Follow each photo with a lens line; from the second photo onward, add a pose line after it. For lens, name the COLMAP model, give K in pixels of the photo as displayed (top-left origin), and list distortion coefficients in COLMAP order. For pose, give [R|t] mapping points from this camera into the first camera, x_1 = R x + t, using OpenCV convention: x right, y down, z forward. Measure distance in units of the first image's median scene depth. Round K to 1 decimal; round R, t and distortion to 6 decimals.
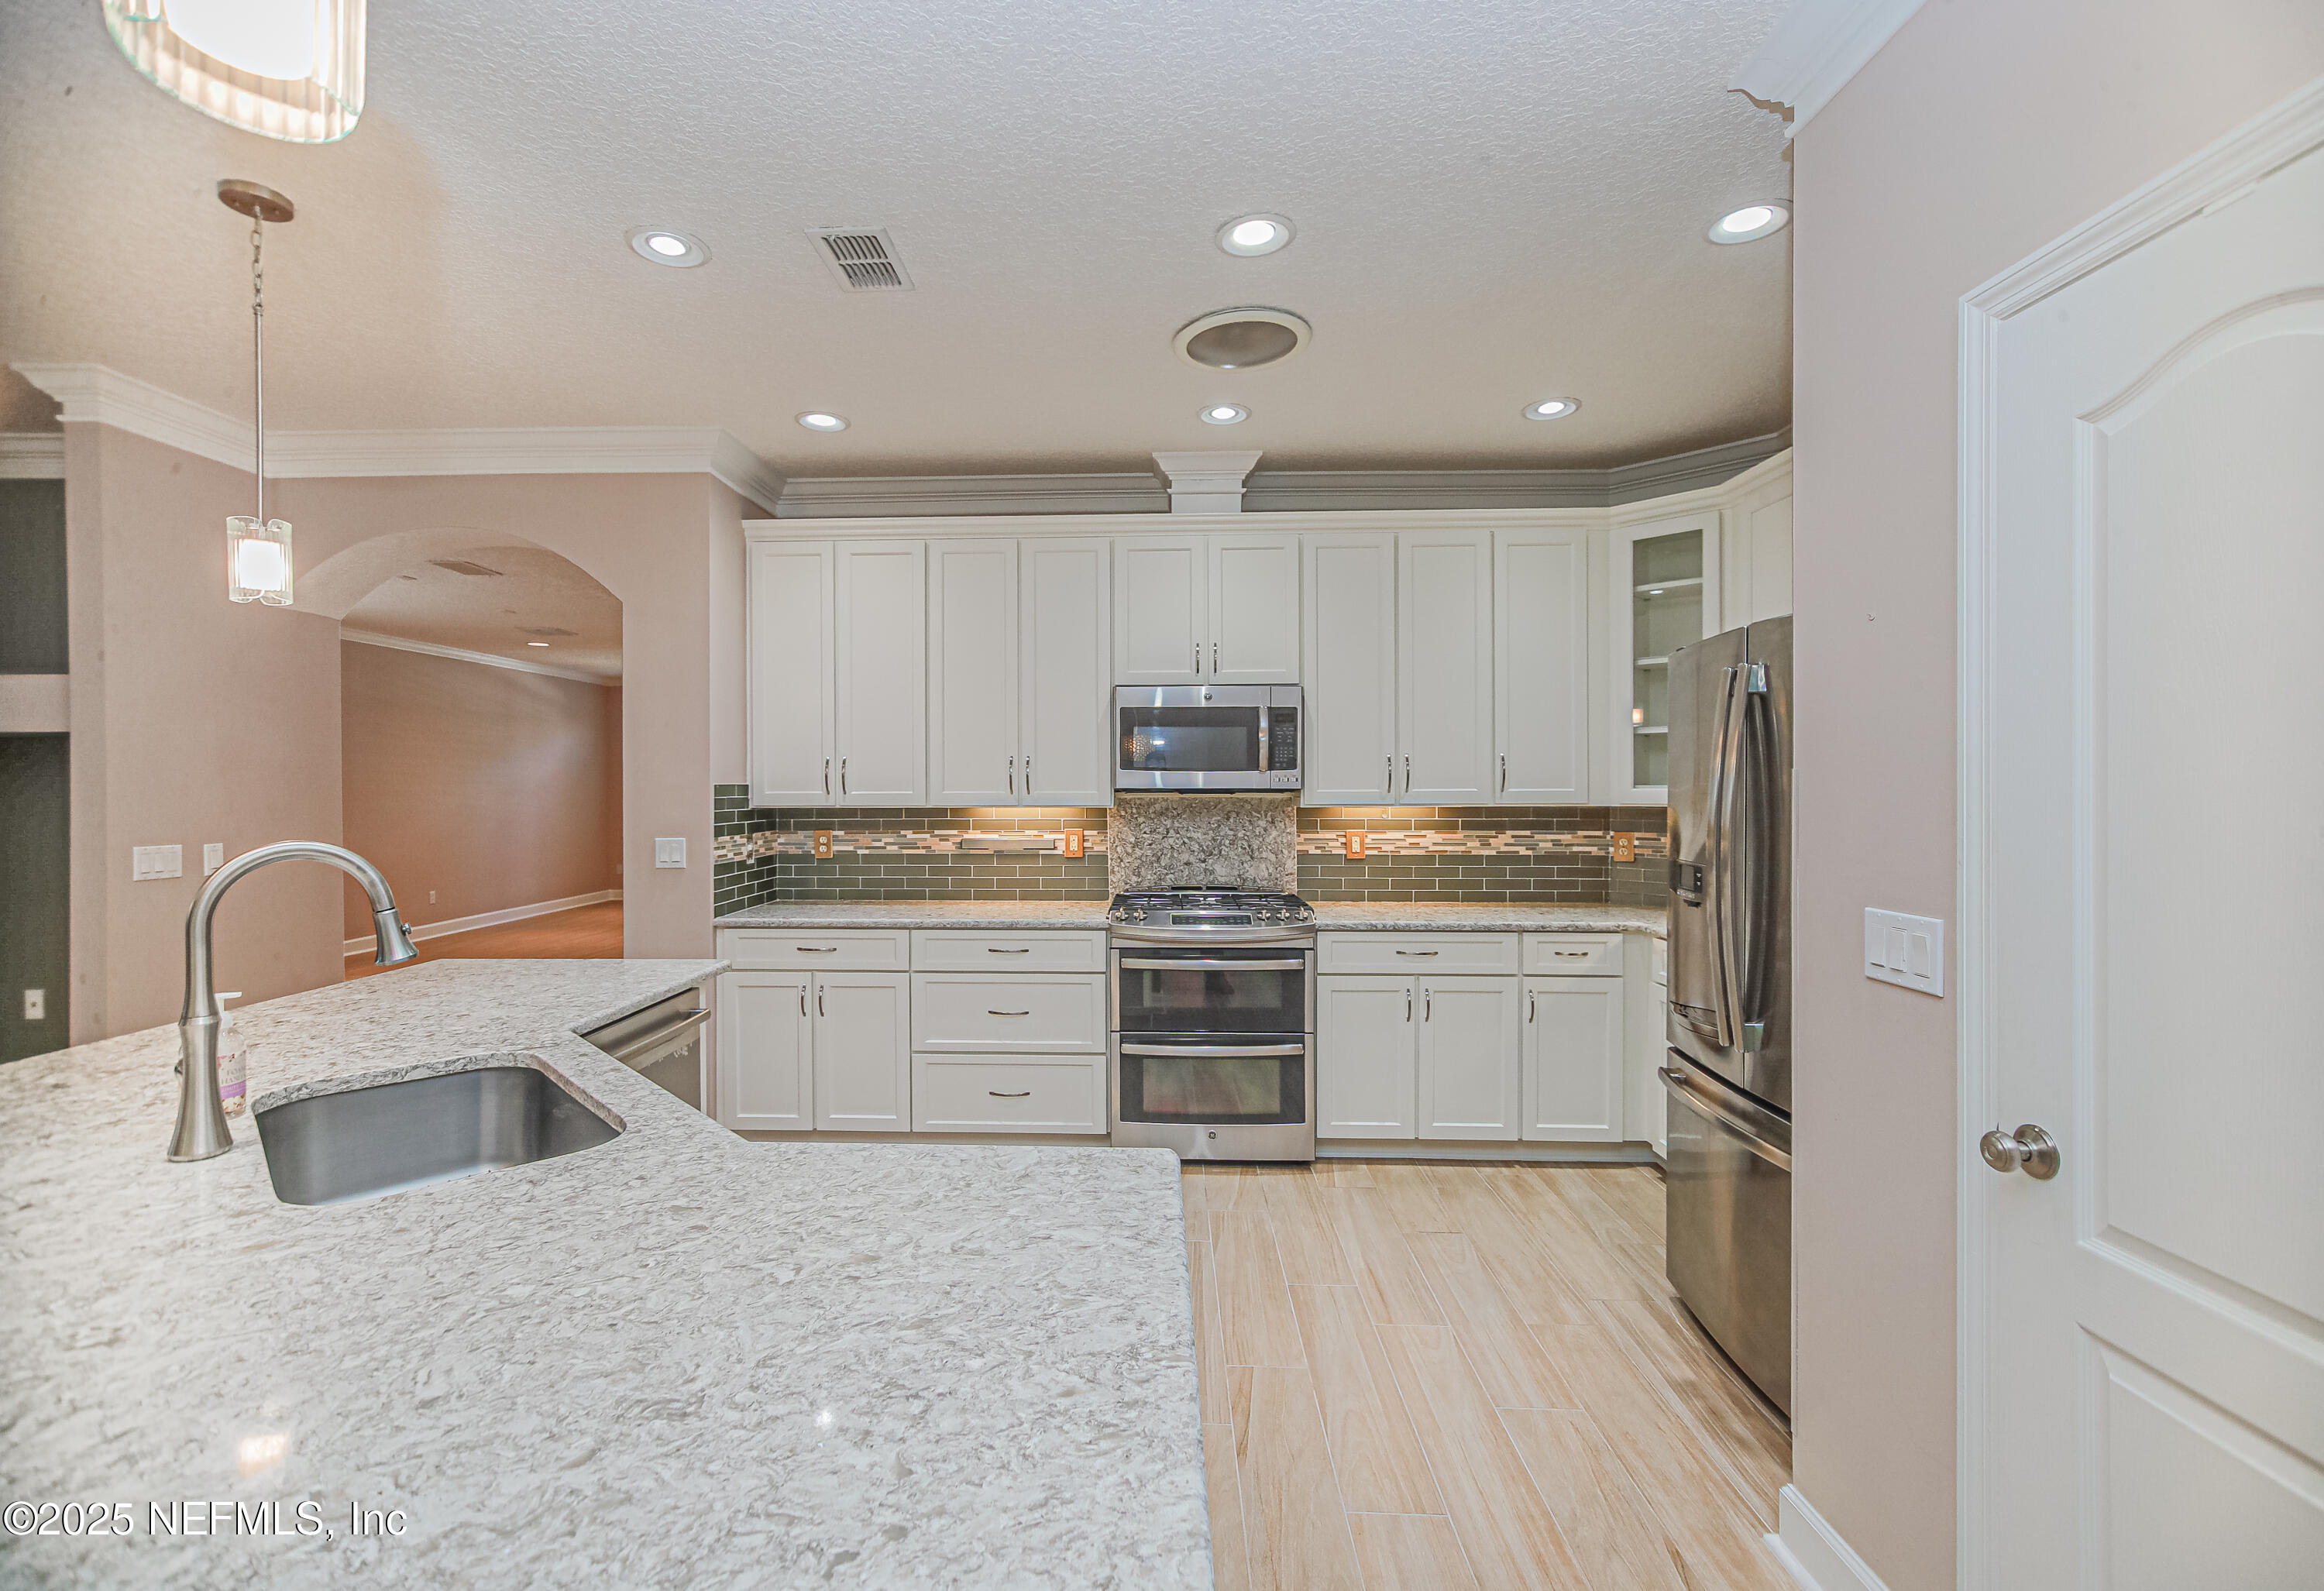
lens RADIAL K [[1027.1, 0, 1163.1], [0, 1027.1, 790.9], [0, 0, 1]] dist [-0.003288, -0.000022]
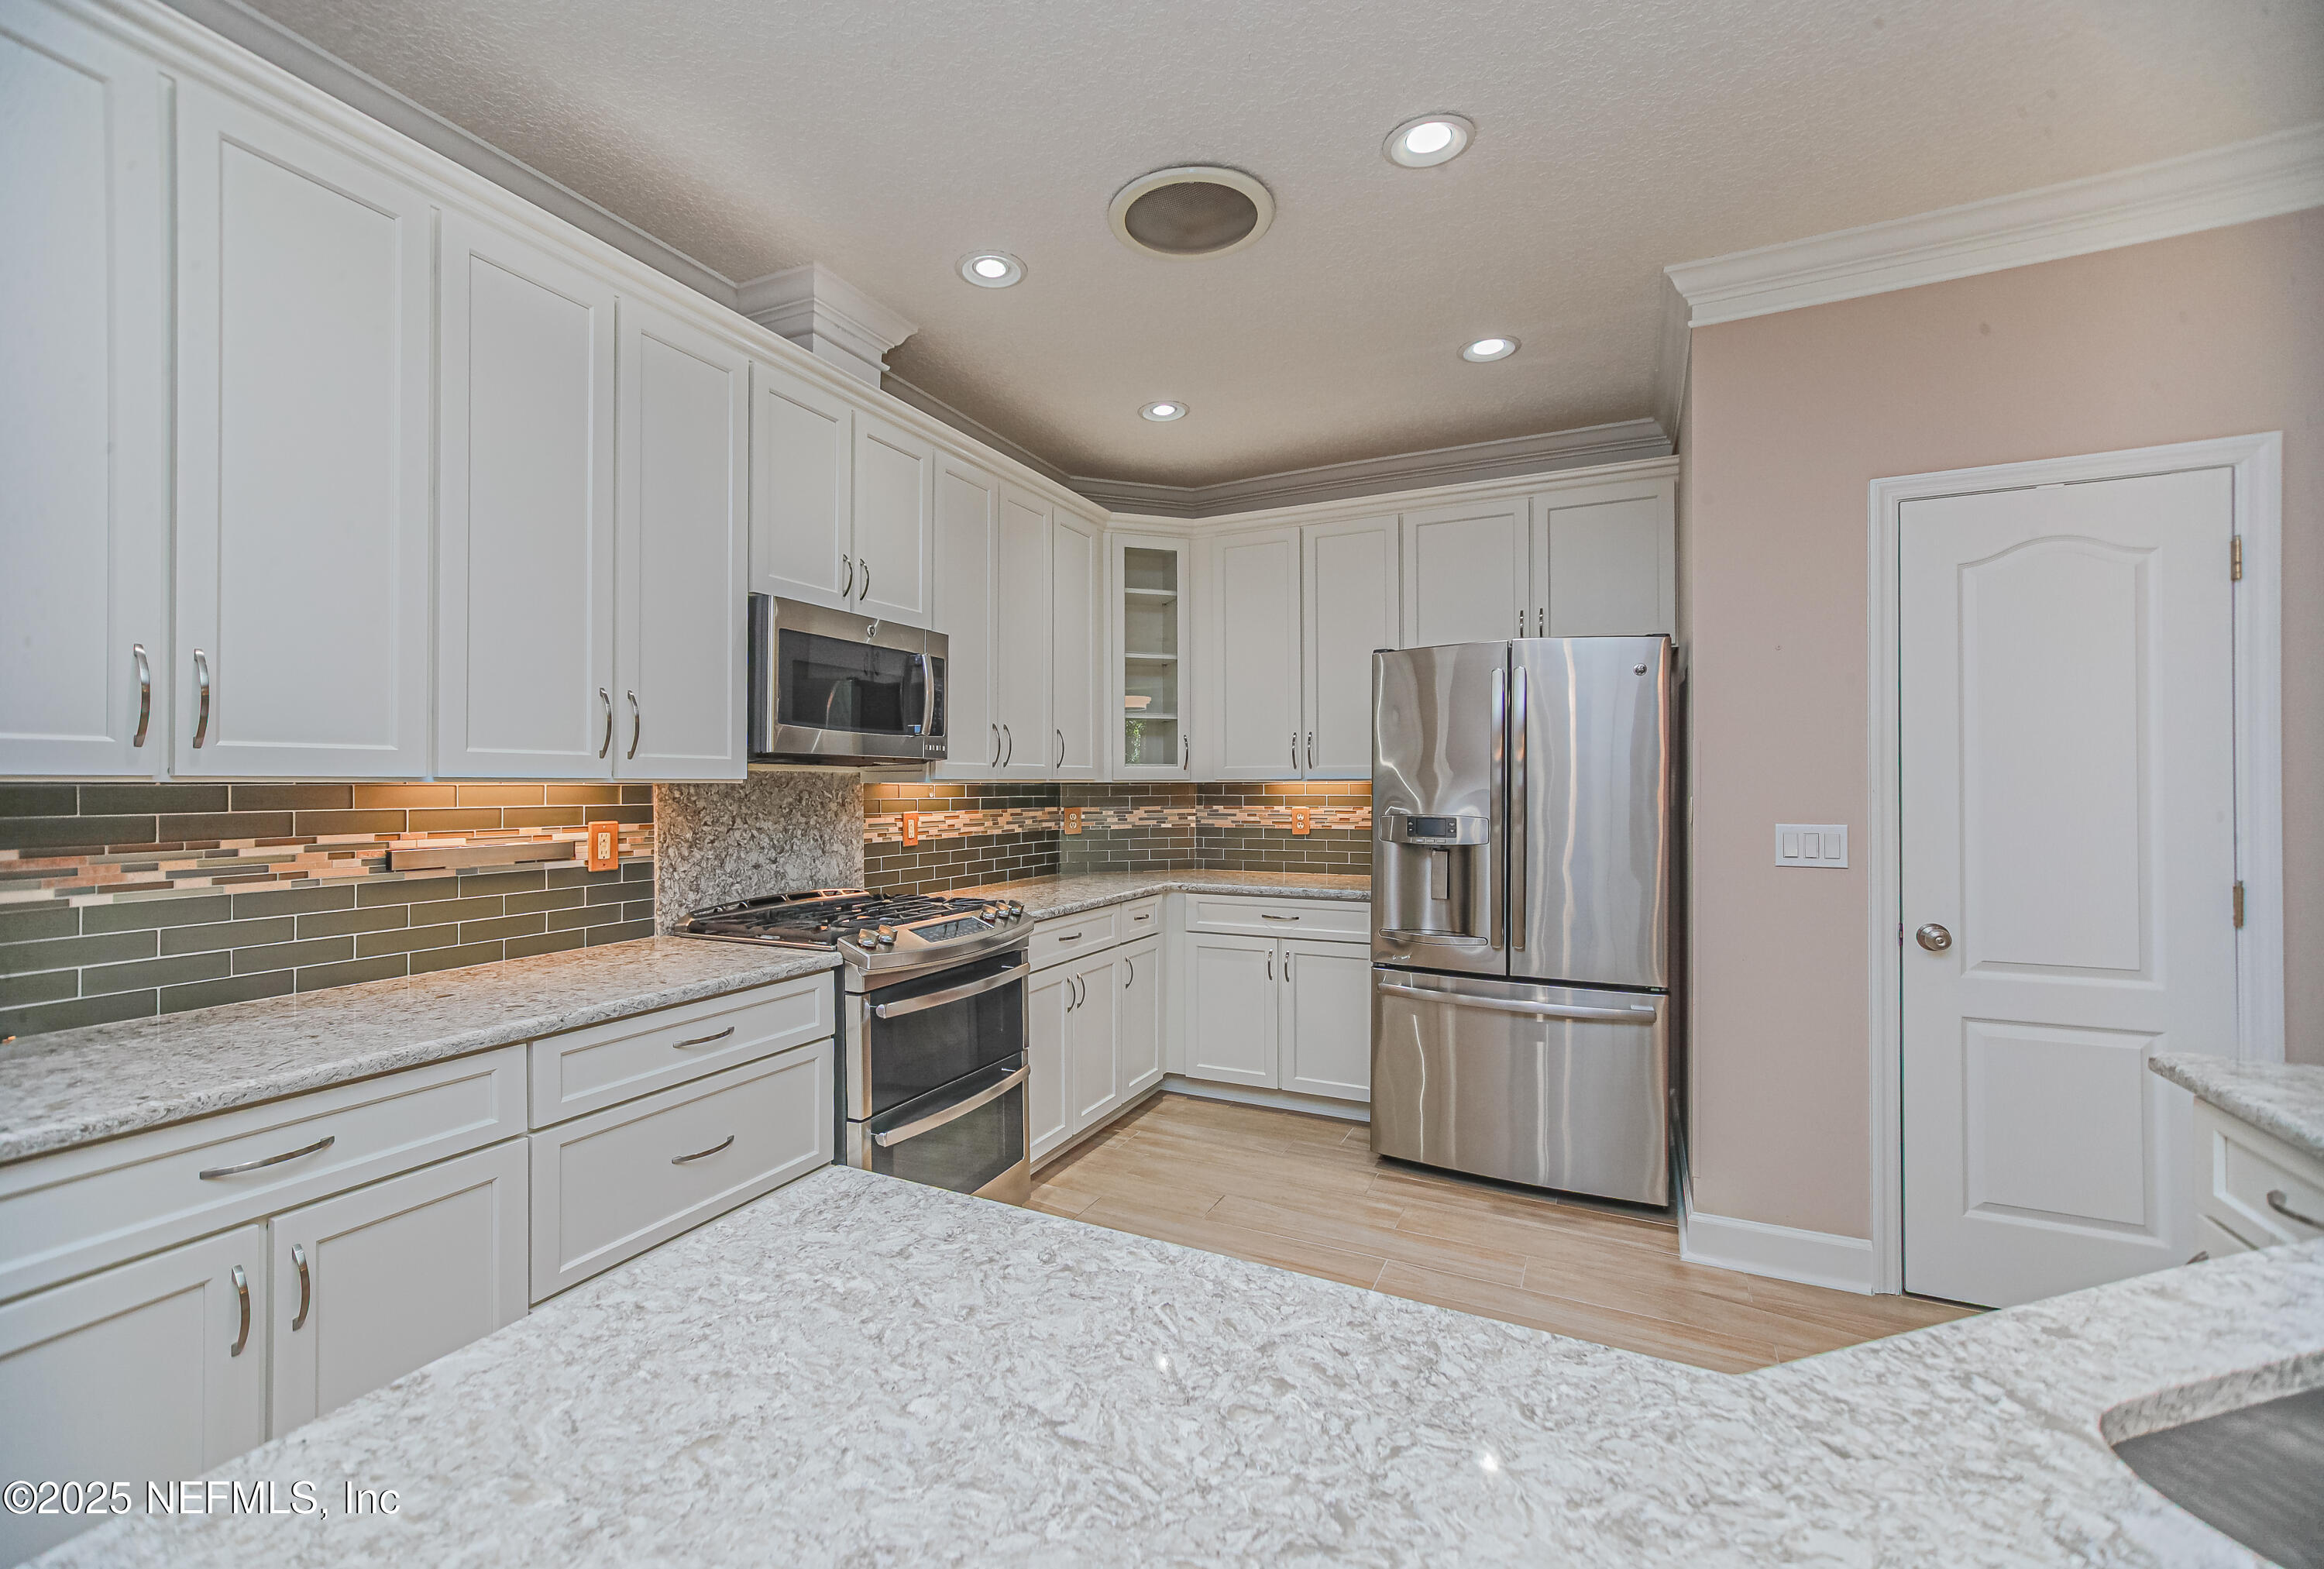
lens RADIAL K [[953.2, 0, 1157.3], [0, 953.2, 781.1], [0, 0, 1]] dist [-0.000652, 0.000154]
pose [[0.437101, 0.002524, 0.899409, -0.438815], [0.005928, 0.999966, -0.005687, 0.018533], [-0.899393, 0.007817, 0.437071, 0.478389]]
